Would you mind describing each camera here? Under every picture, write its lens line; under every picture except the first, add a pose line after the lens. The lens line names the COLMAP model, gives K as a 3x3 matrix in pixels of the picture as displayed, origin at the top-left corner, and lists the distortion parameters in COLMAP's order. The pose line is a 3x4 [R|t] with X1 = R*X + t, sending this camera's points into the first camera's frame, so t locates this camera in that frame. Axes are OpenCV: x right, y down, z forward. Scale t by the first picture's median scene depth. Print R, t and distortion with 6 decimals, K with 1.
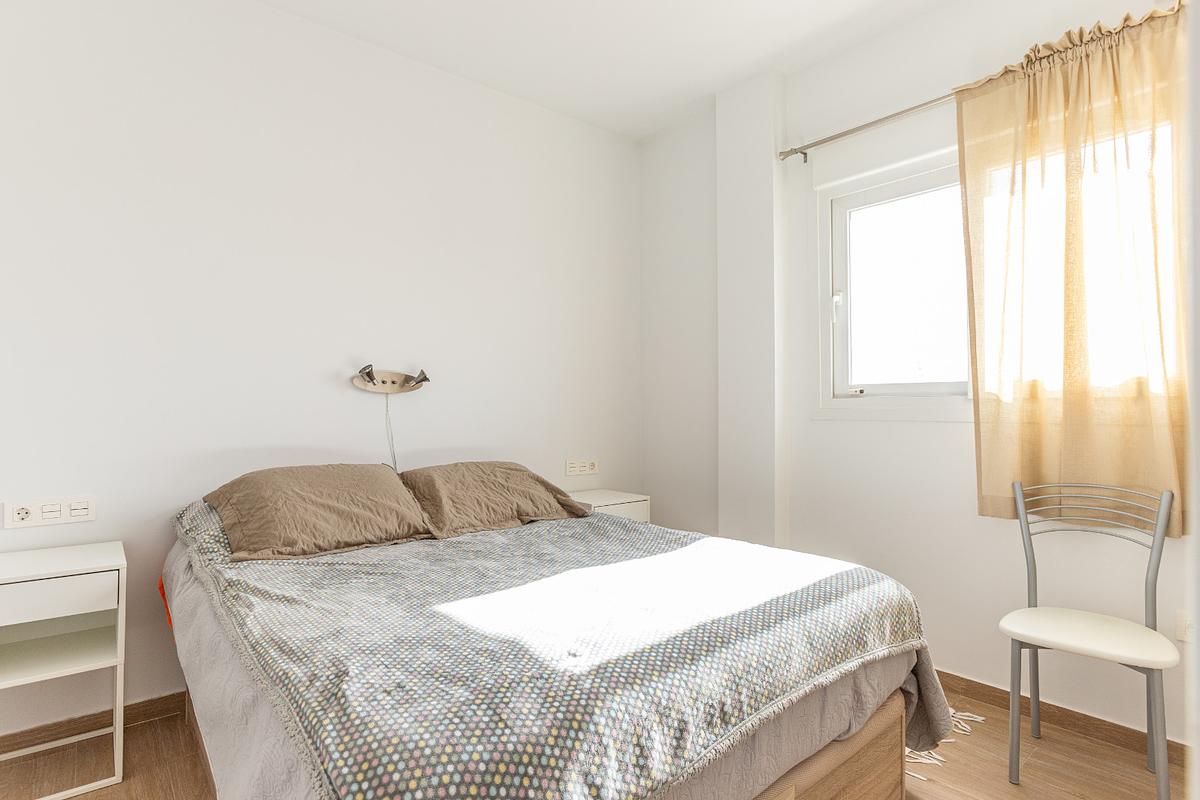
lens RADIAL K [[610.4, 0, 601.1], [0, 610.4, 401.0], [0, 0, 1]] dist [-0.039418, 0.014368]
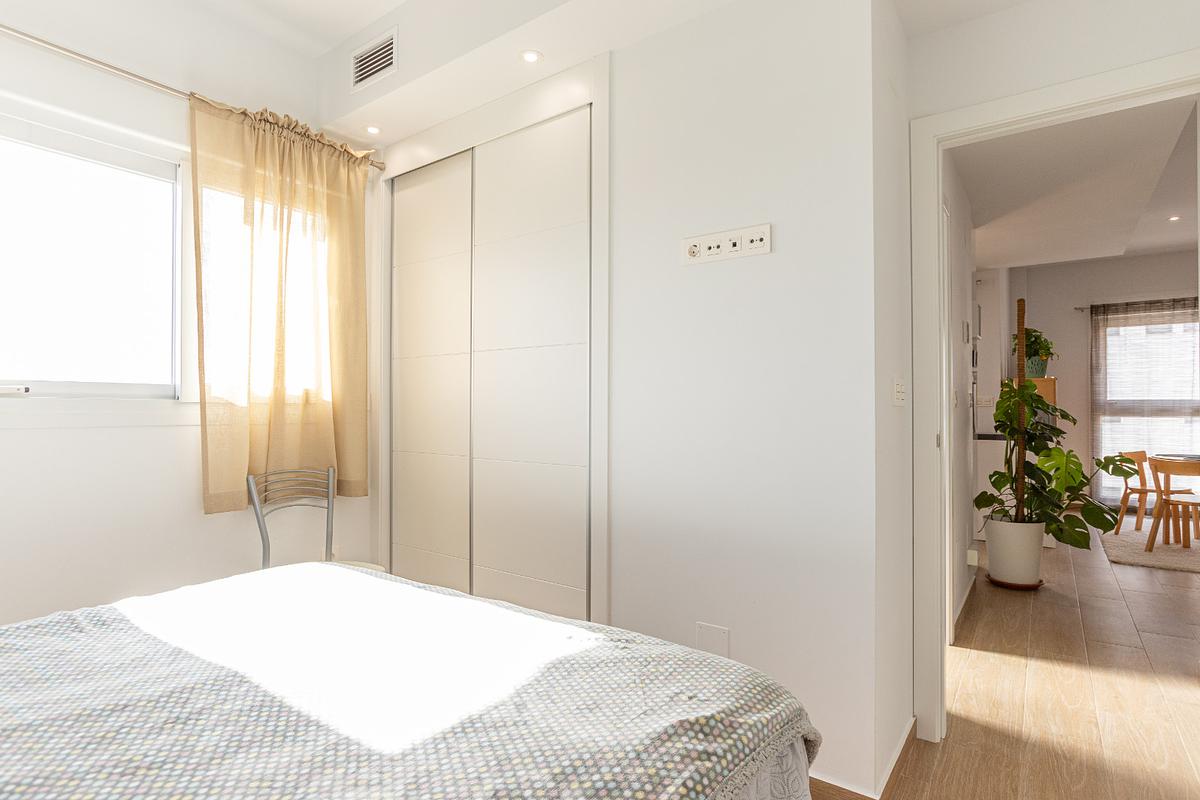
lens RADIAL K [[610.4, 0, 601.2], [0, 610.4, 404.7], [0, 0, 1]] dist [-0.039418, 0.014368]
pose [[-0.260212, 0.005853, 0.965534, -0.619185], [-0.016063, 0.999817, -0.010389, -0.000868], [-0.965418, -0.018213, -0.260070, 0.674424]]
